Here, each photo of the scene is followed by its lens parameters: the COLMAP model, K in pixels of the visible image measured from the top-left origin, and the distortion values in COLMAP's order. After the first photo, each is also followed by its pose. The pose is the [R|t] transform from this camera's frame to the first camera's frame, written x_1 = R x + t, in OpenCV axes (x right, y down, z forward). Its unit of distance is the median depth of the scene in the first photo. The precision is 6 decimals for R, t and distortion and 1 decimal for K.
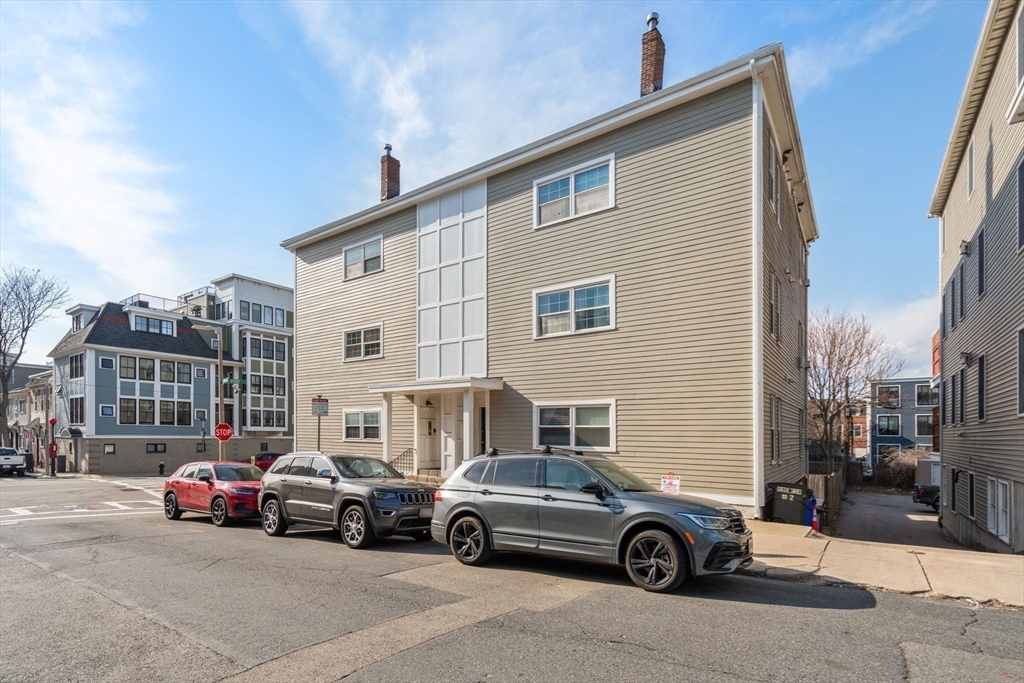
lens RADIAL K [[469.5, 0, 513.9], [0, 469.5, 332.5], [0, 0, 1]] dist [-0.000012, 0.000376]
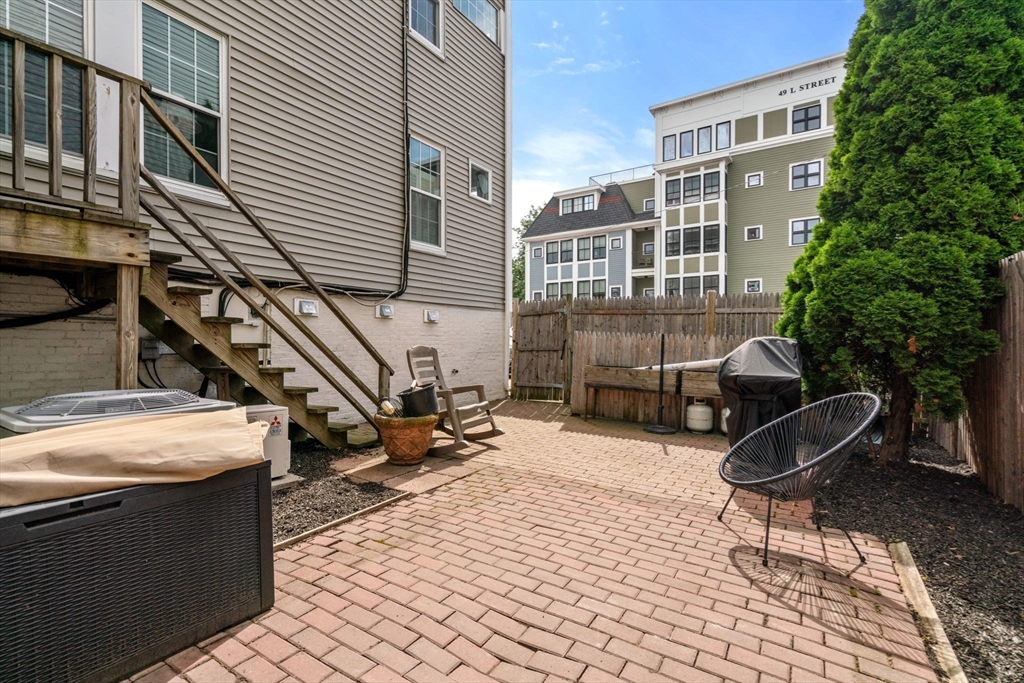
lens RADIAL K [[469.5, 0, 511.8], [0, 469.5, 341.3], [0, 0, 1]] dist [-0.000012, 0.000376]
pose [[0.027048, -0.005215, -0.999621, 0.190697], [0.215233, 0.976562, 0.000729, 0.262678], [0.976188, -0.215171, 0.027536, 0.931681]]
